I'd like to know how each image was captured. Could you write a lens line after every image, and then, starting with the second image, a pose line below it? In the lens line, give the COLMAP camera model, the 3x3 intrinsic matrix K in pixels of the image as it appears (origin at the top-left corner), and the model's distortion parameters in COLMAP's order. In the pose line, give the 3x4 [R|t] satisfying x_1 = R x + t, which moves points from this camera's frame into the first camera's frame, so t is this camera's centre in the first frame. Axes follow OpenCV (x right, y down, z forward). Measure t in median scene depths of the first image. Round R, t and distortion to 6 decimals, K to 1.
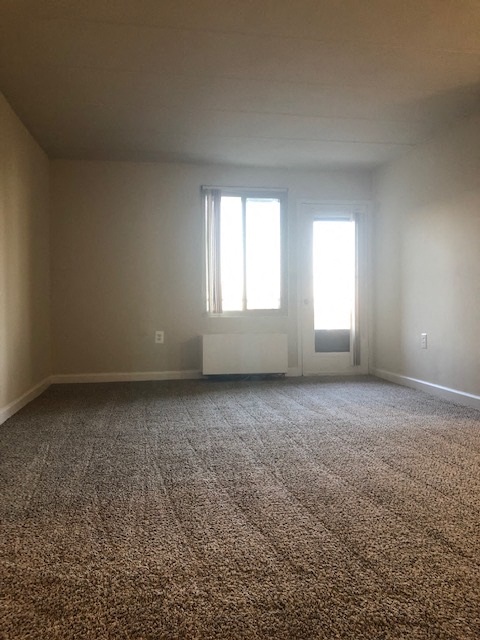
lens RADIAL K [[524.3, 0, 239.9], [0, 524.3, 321.2], [0, 0, 1]] dist [0.008045, -0.020341]
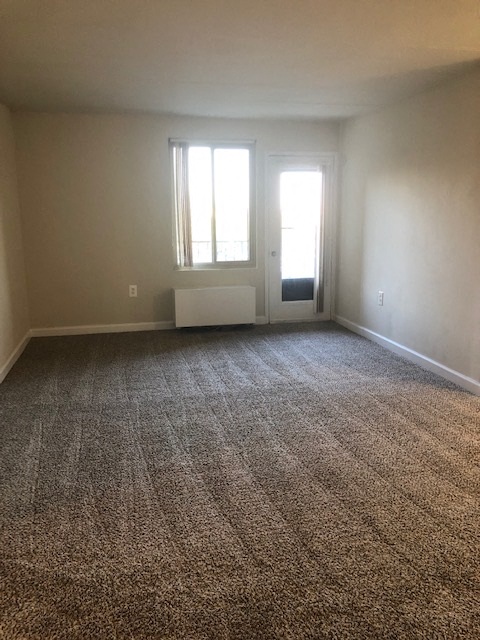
lens RADIAL K [[524.3, 0, 238.6], [0, 524.3, 316.0], [0, 0, 1]] dist [0.008045, -0.020341]
pose [[0.998505, -0.015133, 0.052531, 0.001172], [0.005073, 0.982424, 0.186595, -0.204409], [-0.054432, -0.186049, 0.981032, -0.082289]]
